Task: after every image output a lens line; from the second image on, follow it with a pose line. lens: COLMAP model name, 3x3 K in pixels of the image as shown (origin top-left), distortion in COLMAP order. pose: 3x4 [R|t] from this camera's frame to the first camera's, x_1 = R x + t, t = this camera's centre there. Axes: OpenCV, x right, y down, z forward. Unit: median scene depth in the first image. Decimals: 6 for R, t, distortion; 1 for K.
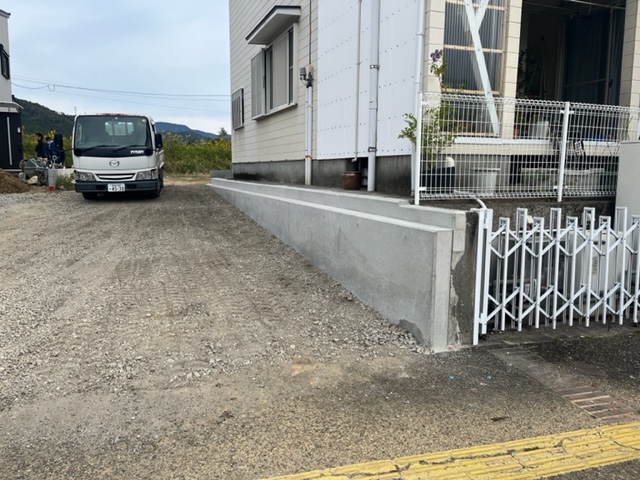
lens RADIAL K [[475.6, 0, 320.0], [0, 475.6, 240.0], [0, 0, 1]] dist [0.066217, -0.088352]
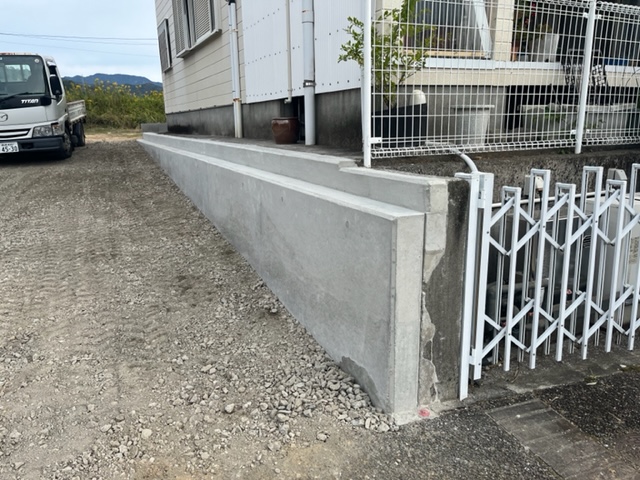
lens RADIAL K [[475.6, 0, 320.0], [0, 475.6, 240.0], [0, 0, 1]] dist [0.066217, -0.088352]
pose [[0.997791, -0.039438, 0.053456, 0.100106], [0.034016, 0.994525, 0.098803, -0.040692], [-0.057060, -0.096766, 0.993670, 0.361492]]
